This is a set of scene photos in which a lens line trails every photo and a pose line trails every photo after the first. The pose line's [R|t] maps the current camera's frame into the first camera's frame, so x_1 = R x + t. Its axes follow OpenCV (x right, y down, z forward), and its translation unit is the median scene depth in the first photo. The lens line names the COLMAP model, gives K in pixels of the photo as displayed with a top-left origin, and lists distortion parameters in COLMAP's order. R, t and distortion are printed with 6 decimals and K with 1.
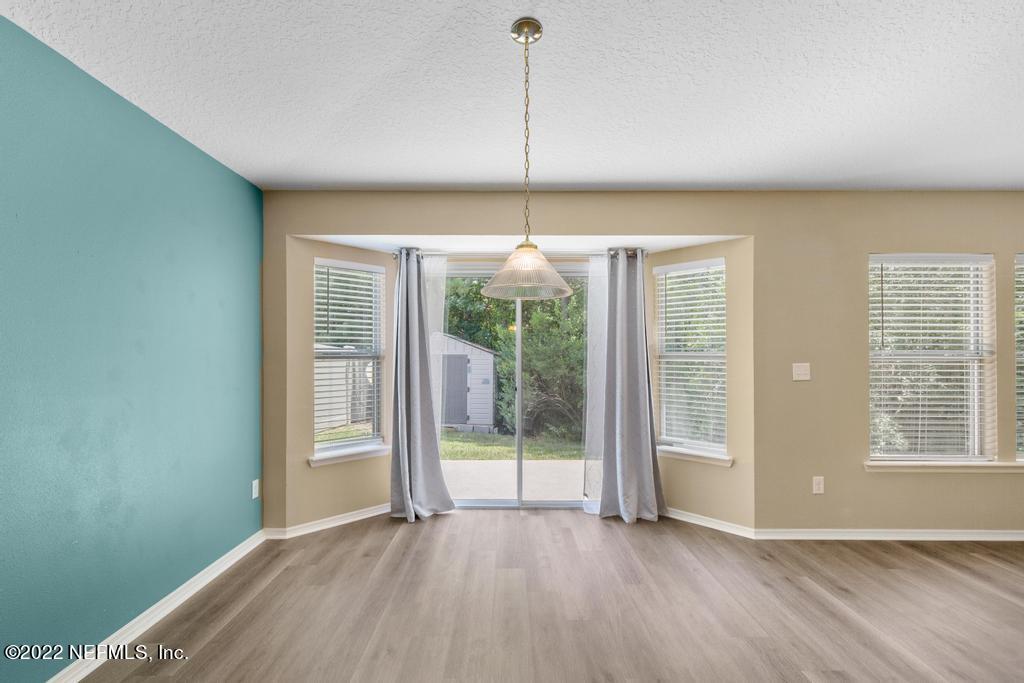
lens RADIAL K [[459.4, 0, 512.5], [0, 459.4, 352.8], [0, 0, 1]] dist [0.002304, 0.000334]
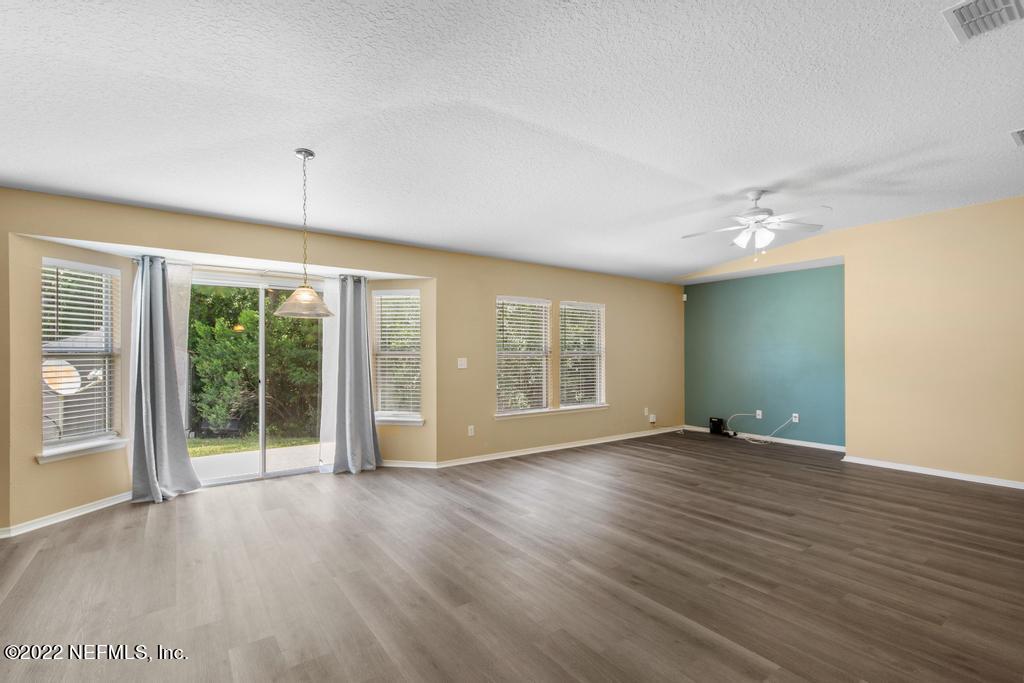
lens RADIAL K [[459.4, 0, 512.5], [0, 459.4, 352.8], [0, 0, 1]] dist [0.002304, 0.000334]
pose [[0.811254, 0.000228, 0.584694, -0.173519], [-0.002557, 0.999992, 0.003159, -0.002071], [-0.584688, -0.004058, 0.811248, -0.402109]]
